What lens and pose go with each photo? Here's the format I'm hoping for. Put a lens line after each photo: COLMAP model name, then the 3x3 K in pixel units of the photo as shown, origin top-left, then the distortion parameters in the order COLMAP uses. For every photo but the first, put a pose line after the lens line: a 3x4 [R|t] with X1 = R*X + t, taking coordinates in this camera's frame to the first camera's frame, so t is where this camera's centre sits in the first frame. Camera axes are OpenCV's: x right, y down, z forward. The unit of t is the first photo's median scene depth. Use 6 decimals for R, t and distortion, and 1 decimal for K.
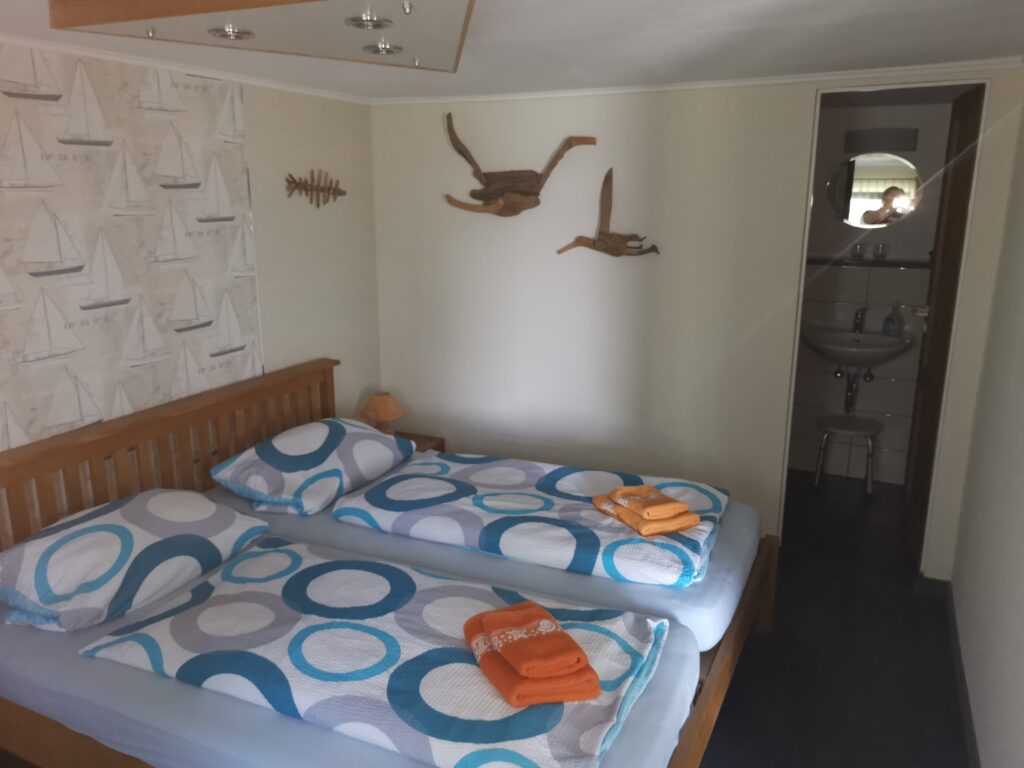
lens RADIAL K [[781.6, 0, 518.0], [0, 781.6, 383.7], [0, 0, 1]] dist [0.064764, -0.071201]
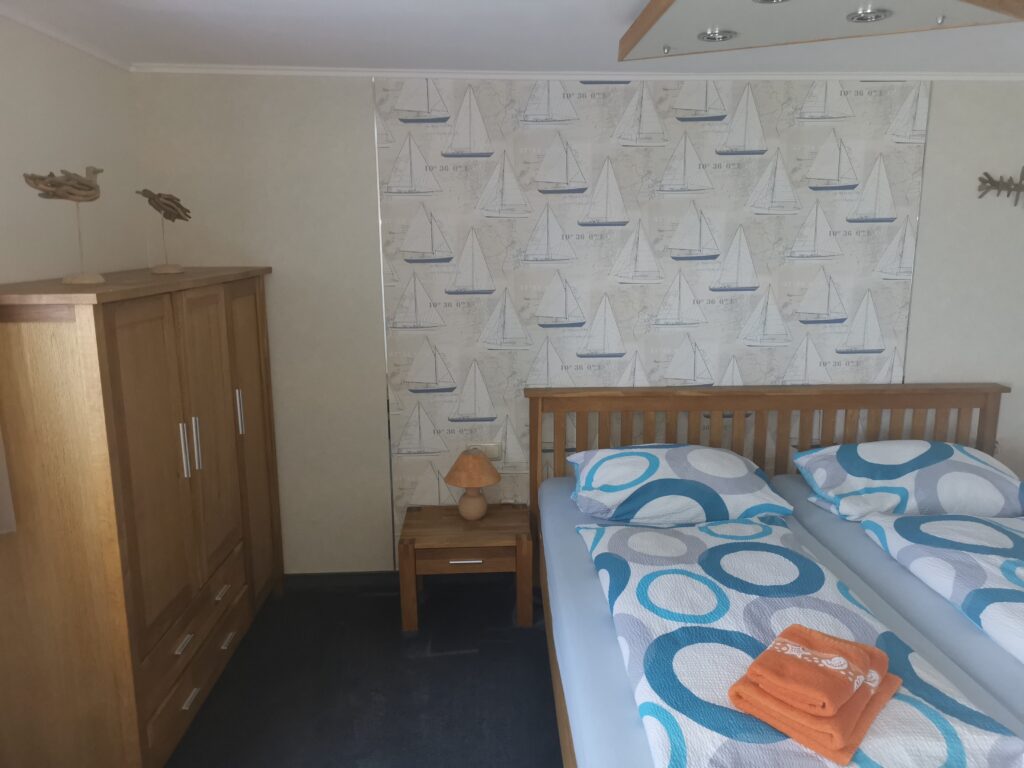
lens RADIAL K [[781.6, 0, 518.0], [0, 781.6, 383.7], [0, 0, 1]] dist [0.064764, -0.071201]
pose [[0.462363, 0.166091, -0.870996, 0.388302], [-0.207195, 0.975343, 0.076001, 0.015981], [0.862143, 0.145325, 0.485376, 0.174186]]
